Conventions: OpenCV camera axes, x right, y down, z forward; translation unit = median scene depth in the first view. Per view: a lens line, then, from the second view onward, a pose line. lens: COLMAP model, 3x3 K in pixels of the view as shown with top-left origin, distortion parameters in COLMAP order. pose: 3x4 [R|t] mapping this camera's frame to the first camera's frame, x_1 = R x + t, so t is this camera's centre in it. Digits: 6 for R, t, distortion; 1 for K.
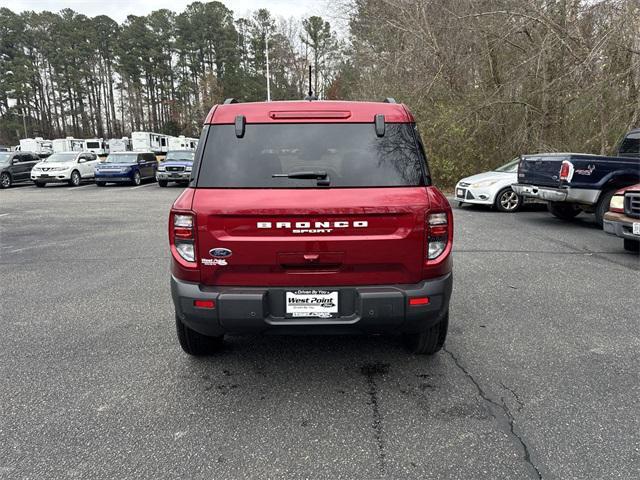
lens RADIAL K [[446.9, 0, 318.0], [0, 446.9, 243.8], [0, 0, 1]] dist [0.047096, -0.051050]
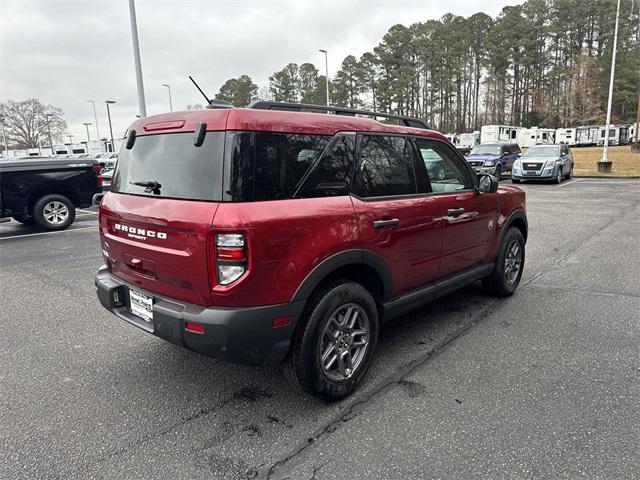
lens RADIAL K [[446.9, 0, 318.0], [0, 446.9, 243.8], [0, 0, 1]] dist [0.047096, -0.051050]
pose [[0.737390, 0.125596, -0.663688, 0.970279], [-0.115724, 0.991524, 0.059060, -0.119486], [0.665480, 0.033254, 0.745675, 0.467679]]
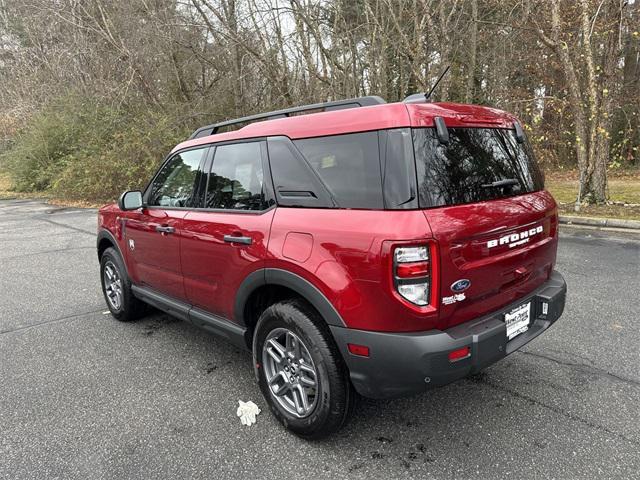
lens RADIAL K [[446.9, 0, 318.0], [0, 446.9, 243.8], [0, 0, 1]] dist [0.047096, -0.051050]
pose [[0.731143, -0.128477, 0.670017, -0.915112], [0.138147, 0.989643, 0.039016, -0.118804], [-0.668091, 0.064034, 0.741319, 0.551825]]
